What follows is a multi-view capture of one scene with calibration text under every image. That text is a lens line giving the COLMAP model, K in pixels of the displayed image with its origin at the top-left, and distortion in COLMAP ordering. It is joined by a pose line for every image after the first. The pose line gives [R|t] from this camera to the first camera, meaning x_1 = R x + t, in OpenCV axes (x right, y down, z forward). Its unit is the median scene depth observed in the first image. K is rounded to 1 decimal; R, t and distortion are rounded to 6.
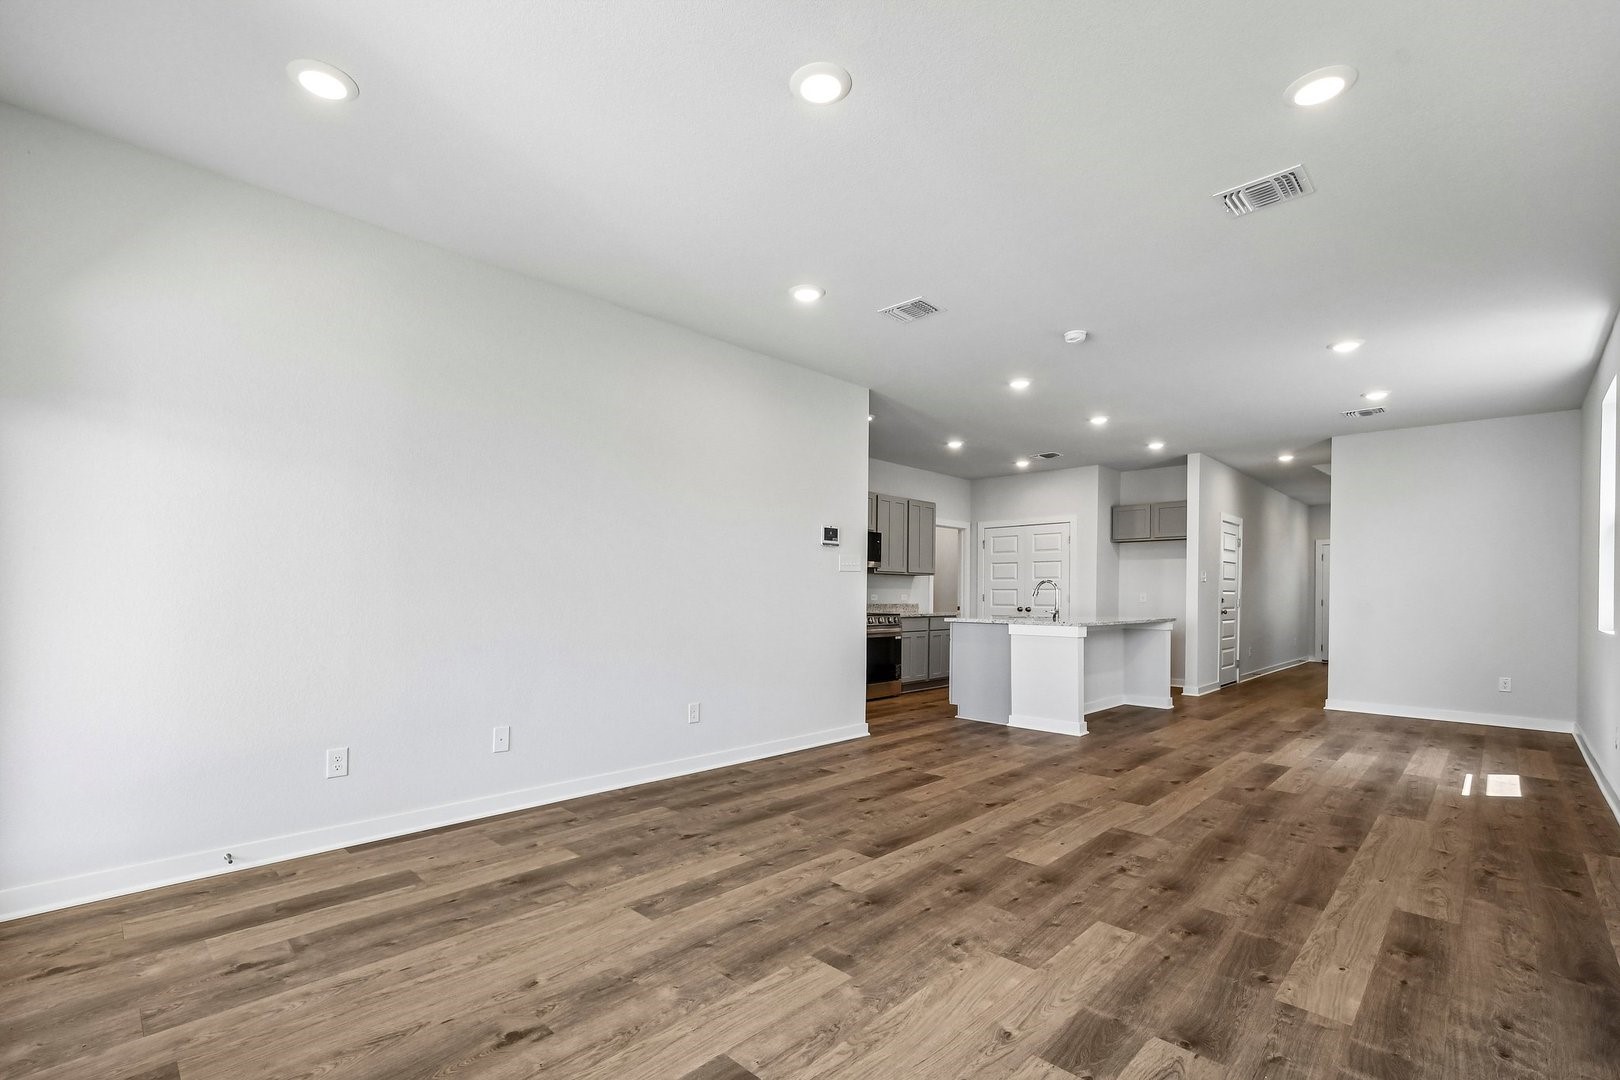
lens RADIAL K [[713.2, 0, 787.7], [0, 713.2, 598.3], [0, 0, 1]] dist [0.001406, -0.005279]
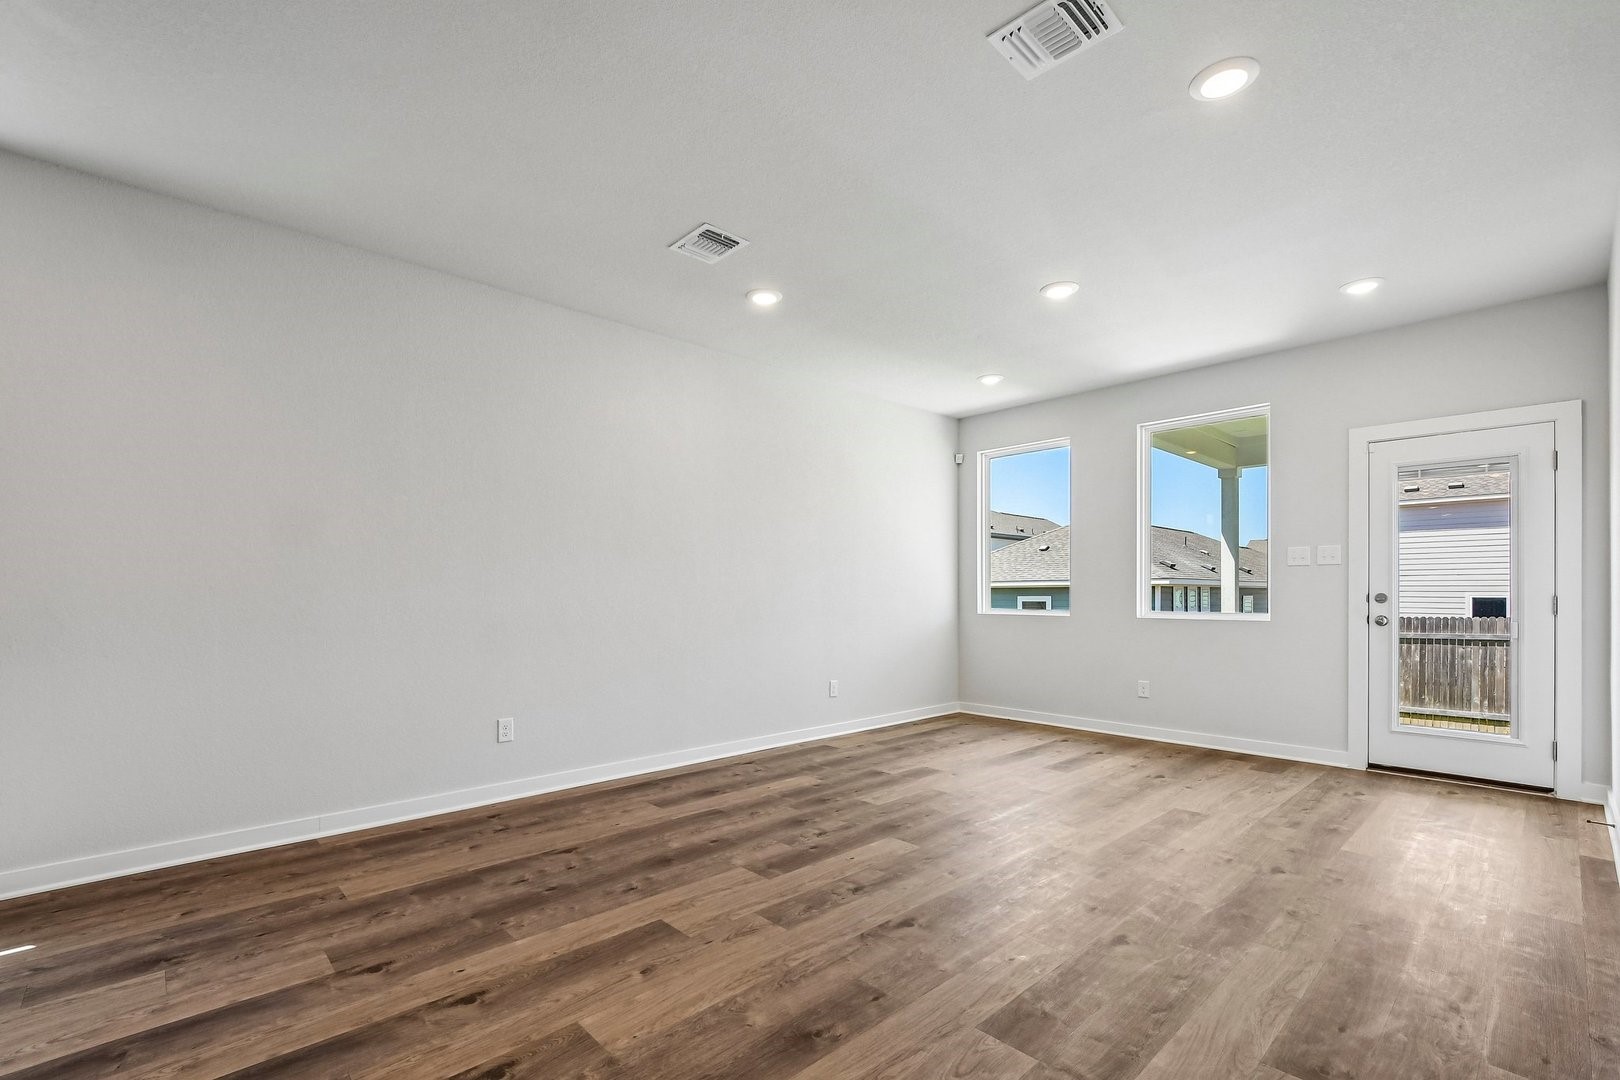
lens RADIAL K [[711.7, 0, 791.8], [0, 711.7, 596.1], [0, 0, 1]] dist [0.004792, -0.004286]
pose [[-0.999116, -0.006009, 0.041595, 0.318954], [-0.005614, 0.999938, 0.009610, -0.004925], [-0.041650, 0.009368, -0.999088, 1.439753]]
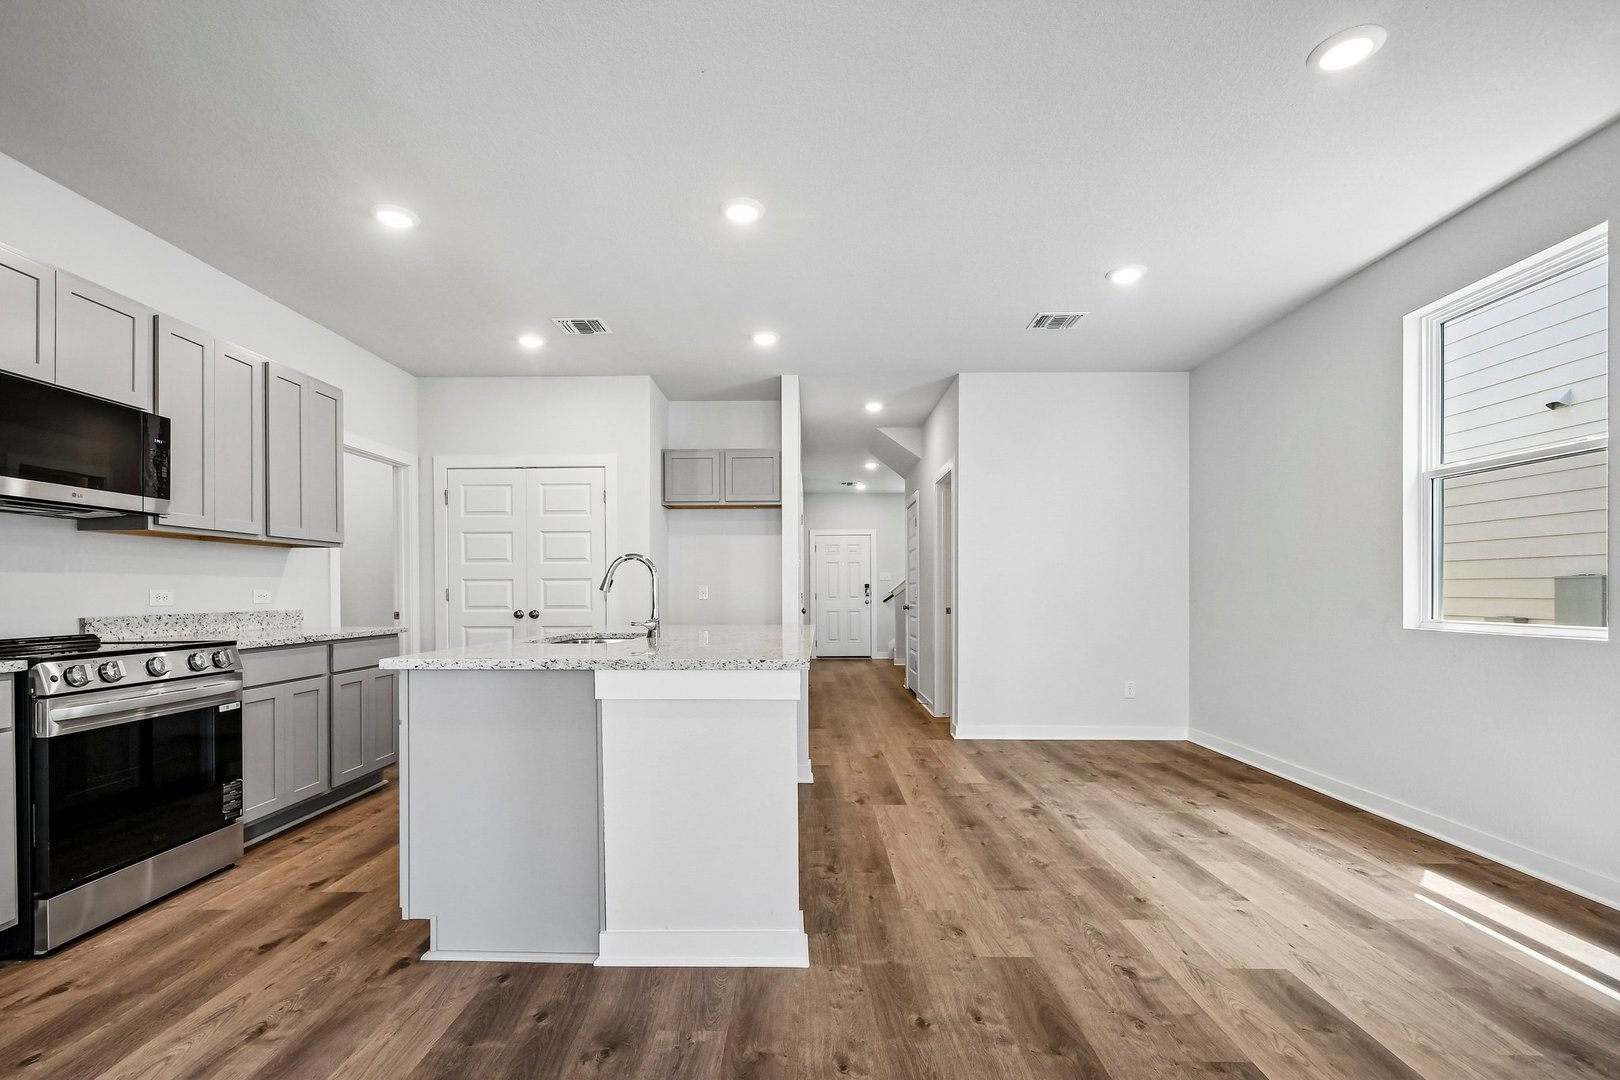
lens RADIAL K [[711.7, 0, 791.8], [0, 711.7, 596.1], [0, 0, 1]] dist [0.004792, -0.004286]
pose [[0.721985, -0.013369, 0.691779, 0.200862], [0.011664, 0.999906, 0.007151, -0.001580], [-0.691810, 0.002906, 0.722074, 0.974691]]
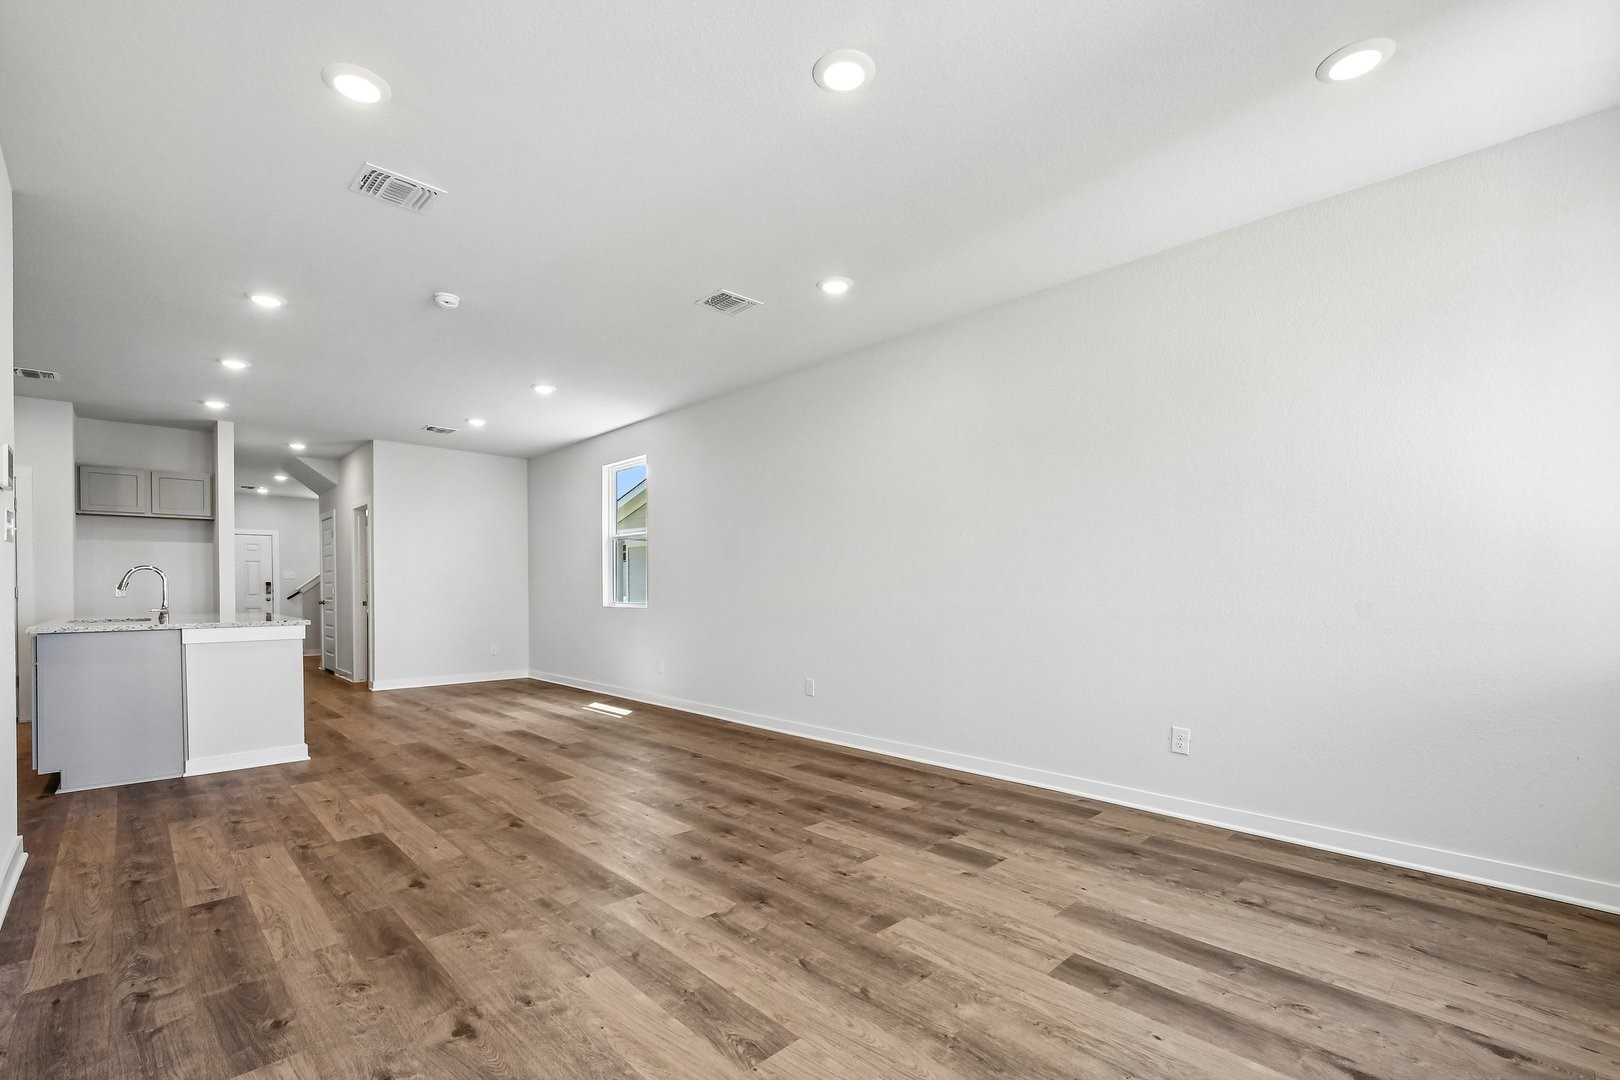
lens RADIAL K [[711.7, 0, 791.8], [0, 711.7, 596.1], [0, 0, 1]] dist [0.004792, -0.004286]
pose [[0.029068, -0.018878, 0.999399, -0.510636], [0.008398, 0.999791, 0.018641, -0.005356], [-0.999542, 0.007851, 0.029220, 0.556599]]
